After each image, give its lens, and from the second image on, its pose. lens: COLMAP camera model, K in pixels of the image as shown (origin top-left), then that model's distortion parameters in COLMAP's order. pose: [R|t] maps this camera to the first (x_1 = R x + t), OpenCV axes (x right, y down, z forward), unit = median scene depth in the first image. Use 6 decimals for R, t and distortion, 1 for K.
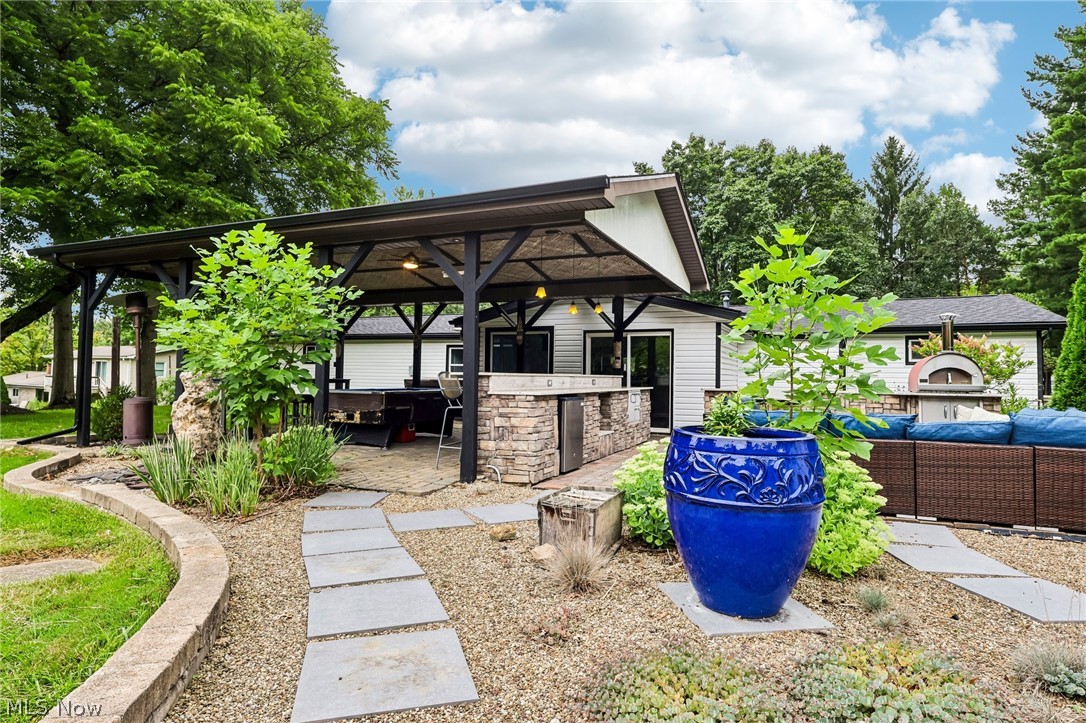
lens RADIAL K [[595.3, 0, 537.1], [0, 595.3, 358.6], [0, 0, 1]] dist [0.000325, 0.000187]
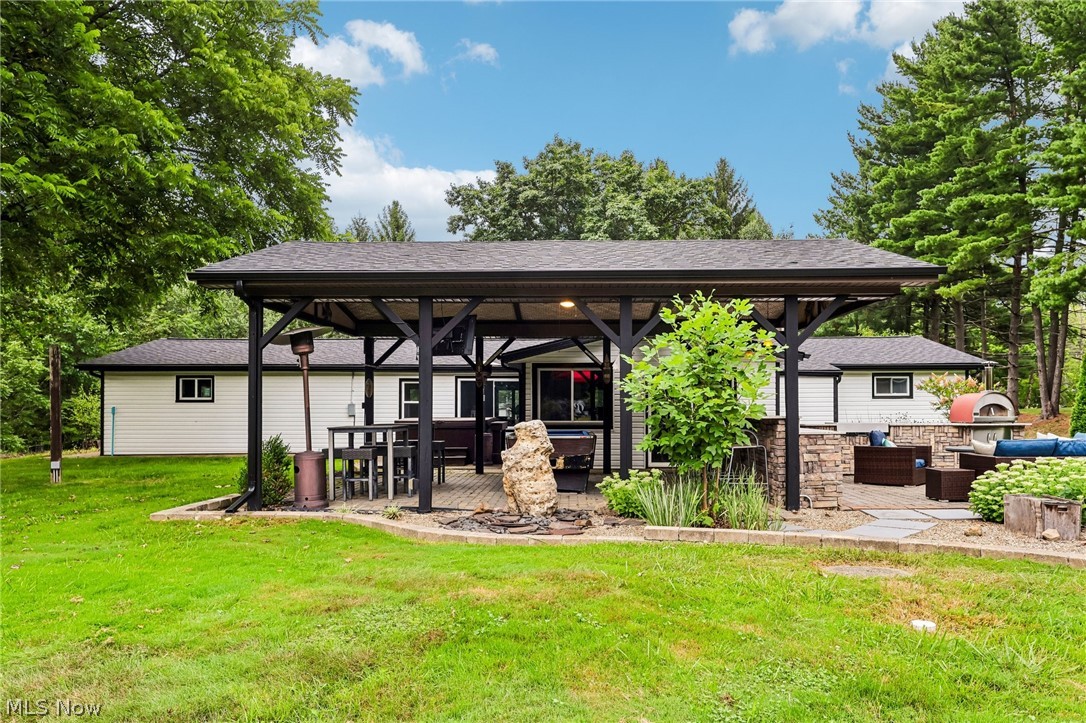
lens RADIAL K [[741.0, 0, 557.9], [0, 741.0, 410.0], [0, 0, 1]] dist [0.001573, 0.000911]
pose [[0.919125, -0.017163, 0.393591, -0.367074], [0.003986, 0.999405, 0.034273, -0.013630], [-0.393945, -0.029933, 0.918646, -0.051340]]
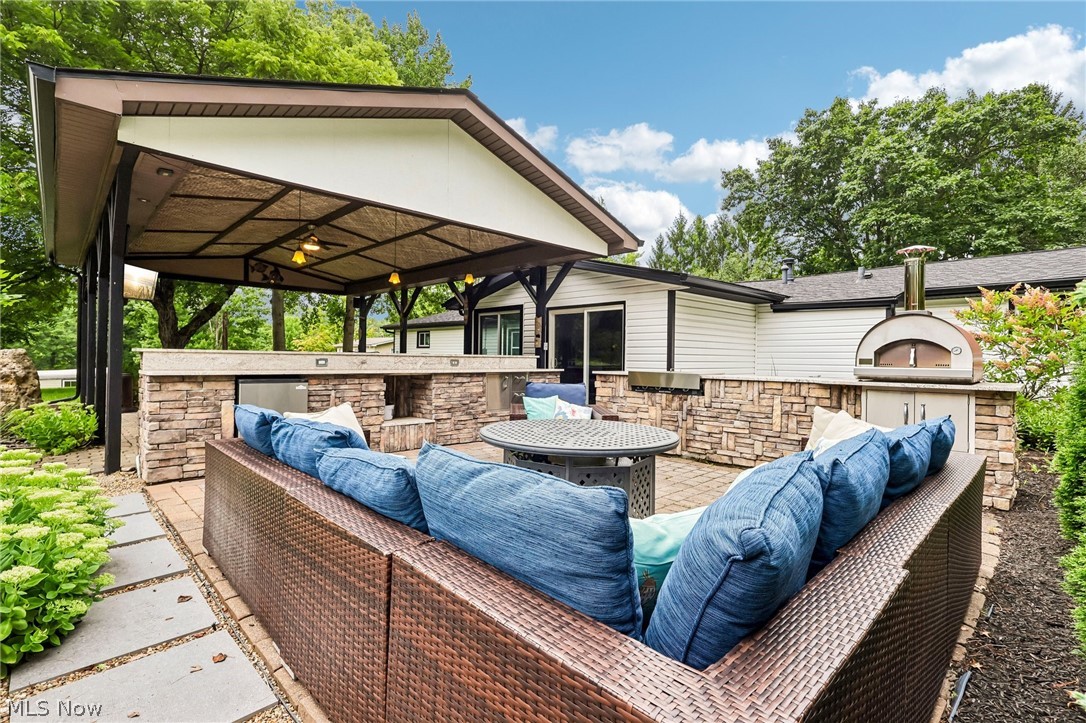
lens RADIAL K [[500.6, 0, 536.6], [0, 500.6, 357.4], [0, 0, 1]] dist [-0.000317, 0.000671]
pose [[0.927323, -0.001996, -0.374257, 0.240365], [0.011553, 0.999662, 0.023294, 0.007863], [0.374084, -0.025925, 0.927032, 0.182318]]
